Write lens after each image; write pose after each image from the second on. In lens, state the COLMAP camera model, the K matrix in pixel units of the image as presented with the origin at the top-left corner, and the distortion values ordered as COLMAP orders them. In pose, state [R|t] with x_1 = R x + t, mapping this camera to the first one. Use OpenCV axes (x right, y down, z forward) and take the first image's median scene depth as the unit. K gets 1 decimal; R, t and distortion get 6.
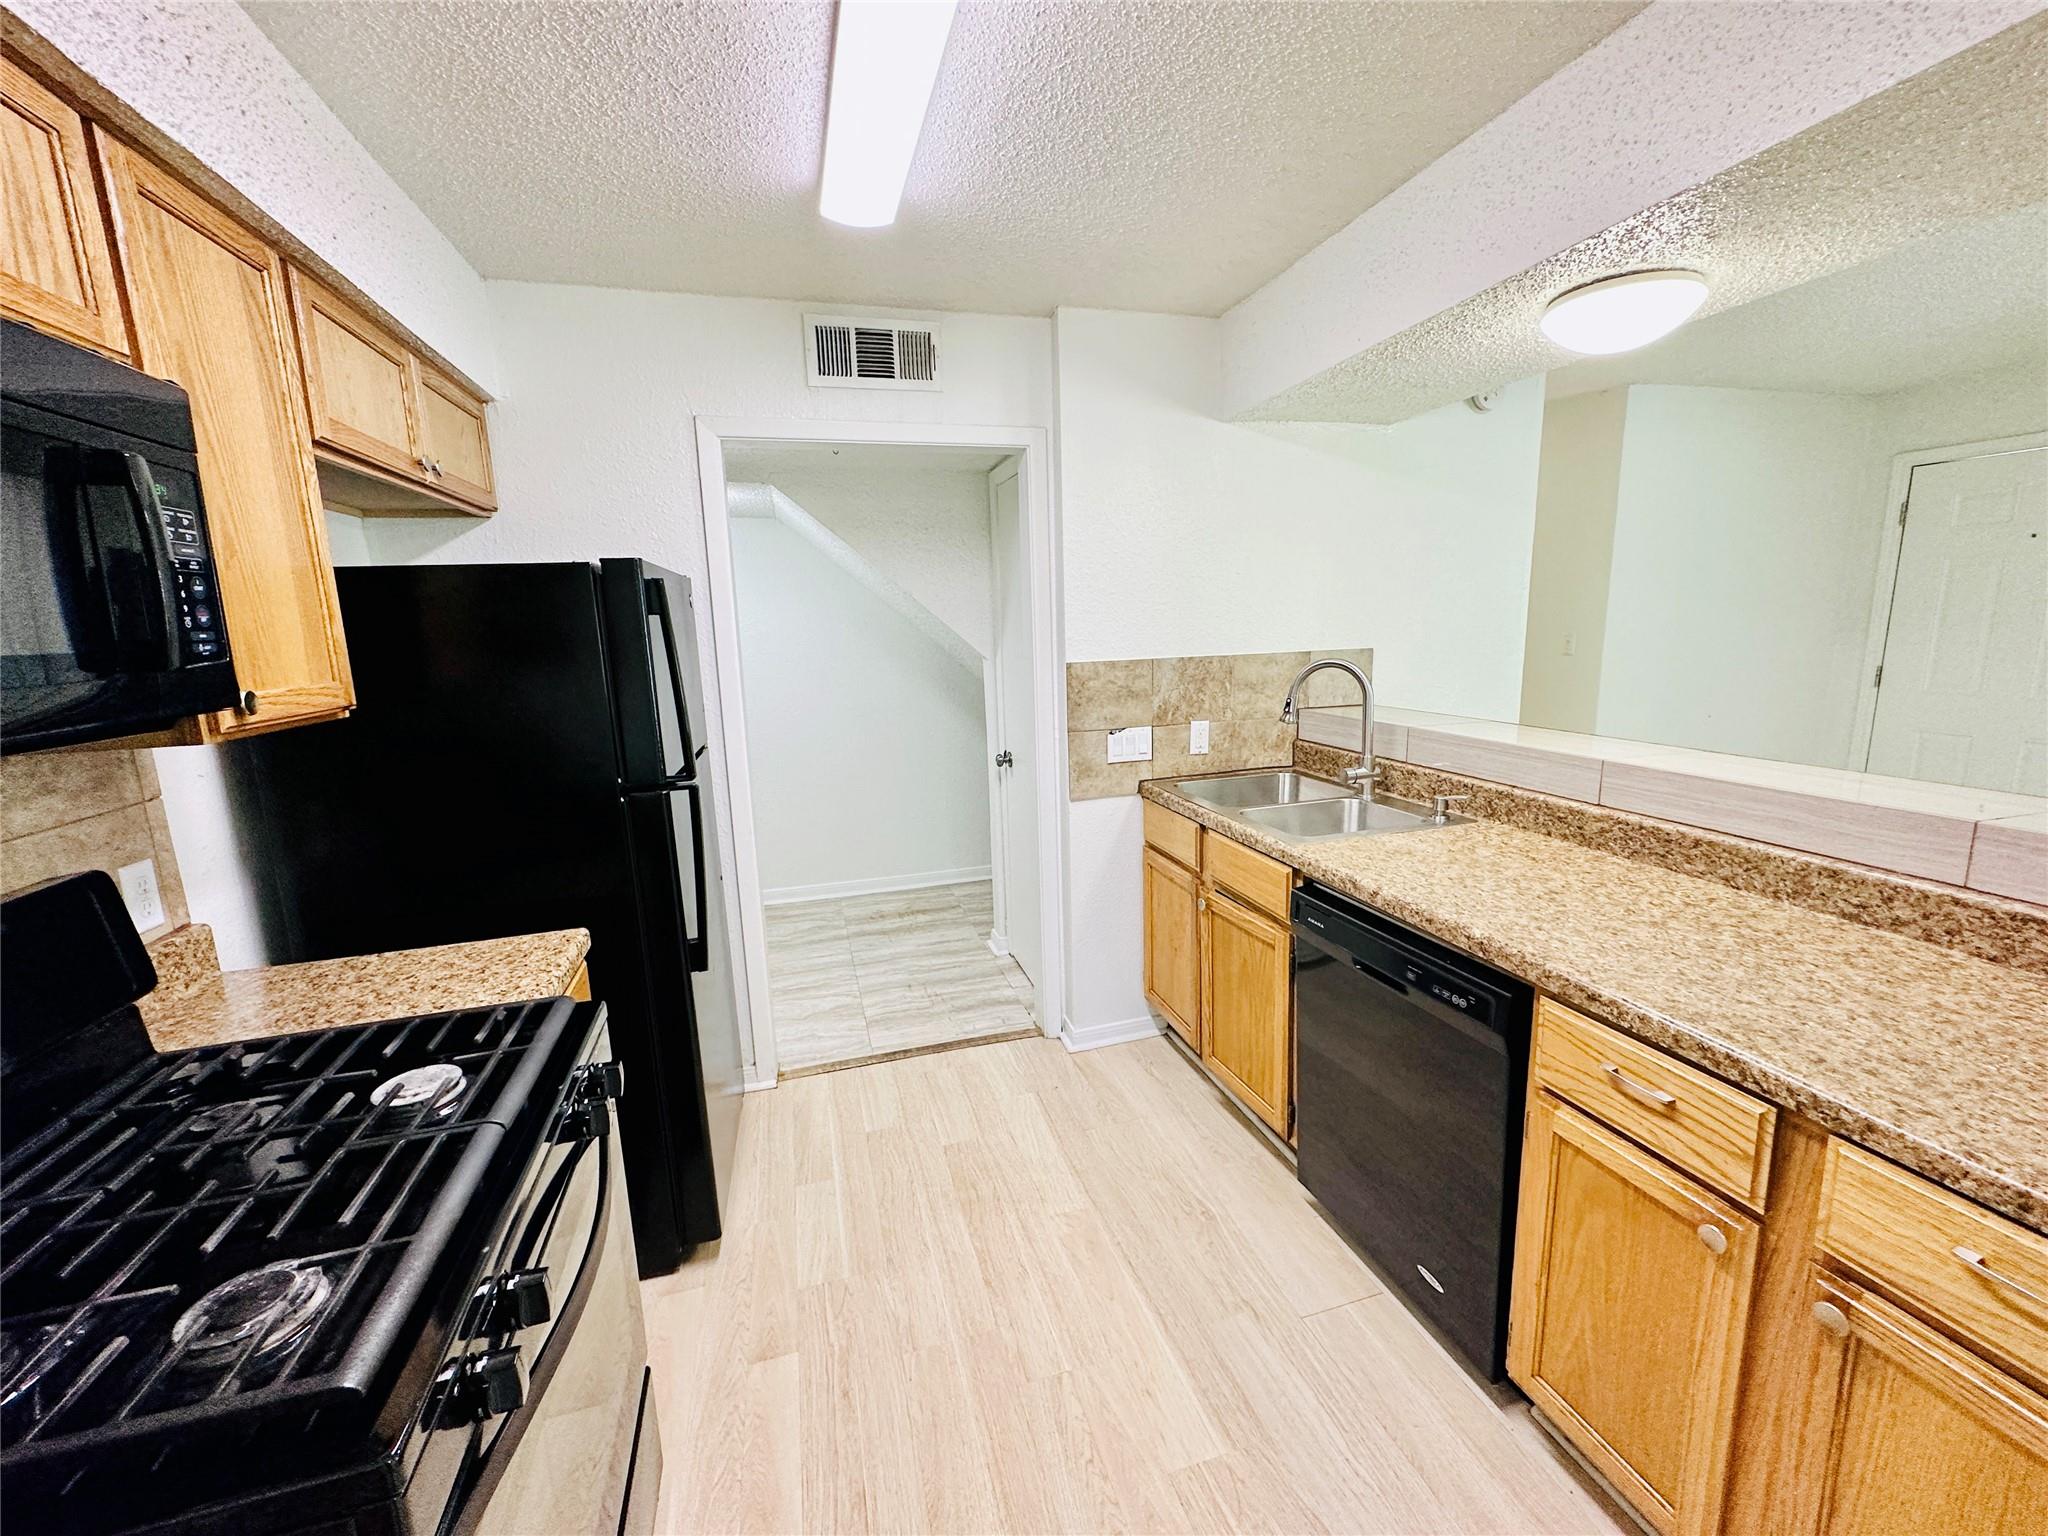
lens RADIAL K [[813.1, 0, 1024.0], [0, 813.1, 768.0], [0, 0, 1]] dist [-0.001768, -0.000083]
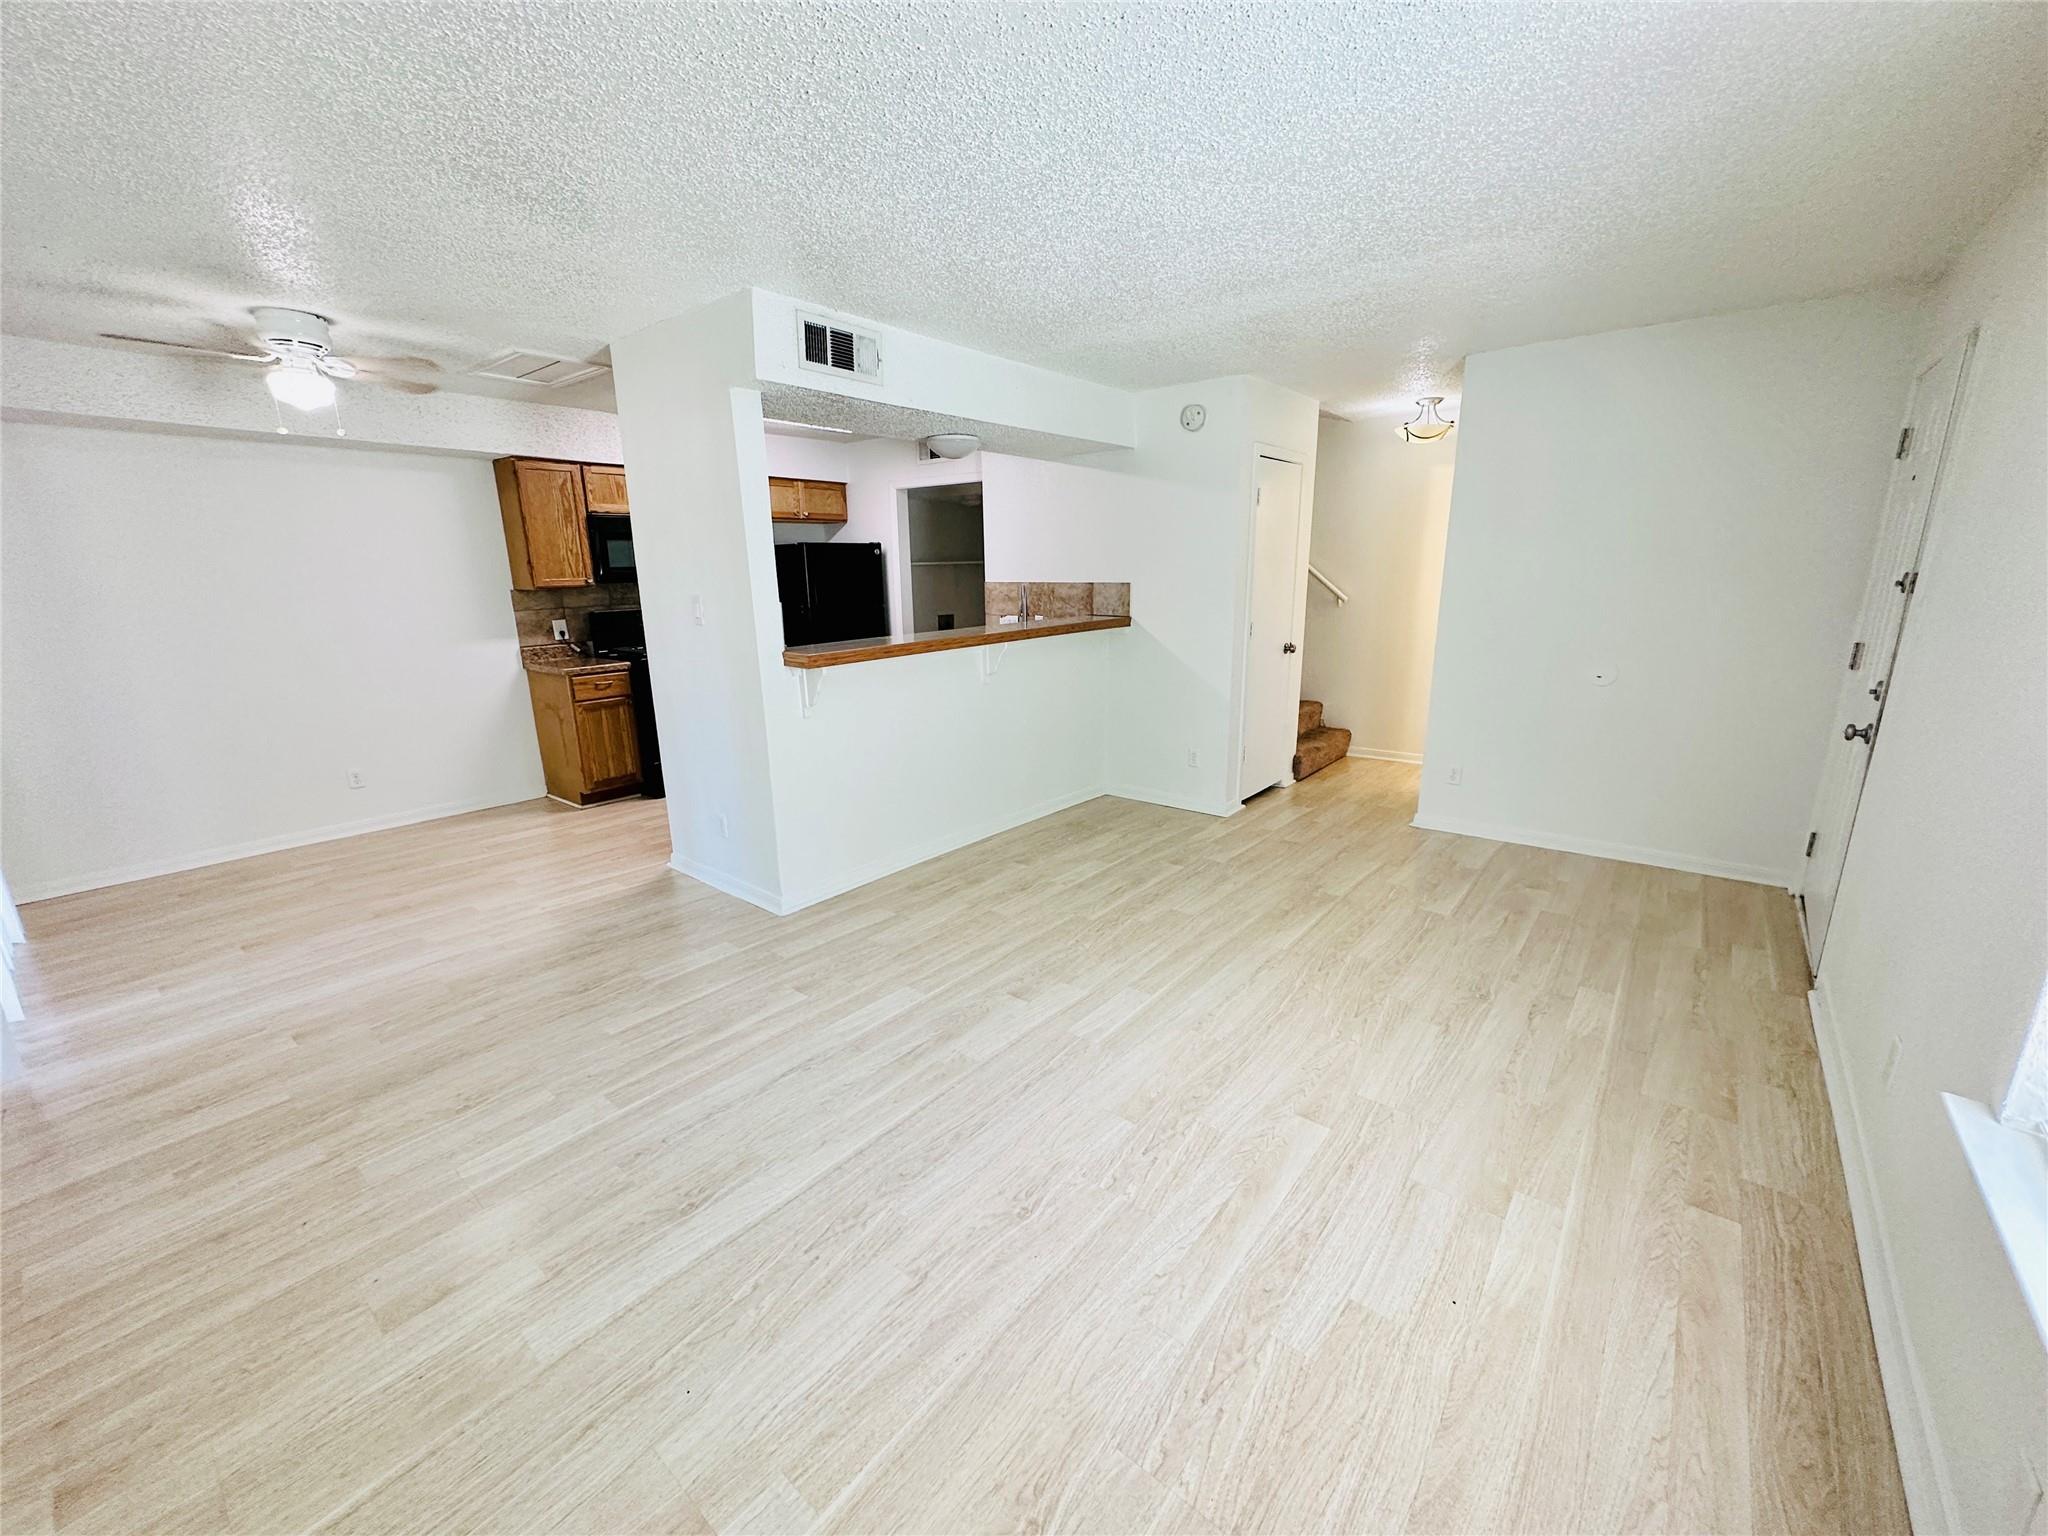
lens RADIAL K [[813.1, 0, 1024.0], [0, 813.1, 768.0], [0, 0, 1]] dist [-0.001768, -0.000083]
pose [[0.559896, 0.227276, -0.796782, 2.584853], [-0.154180, 0.973427, 0.169320, -0.038131], [0.814091, 0.028046, 0.580059, -0.211018]]
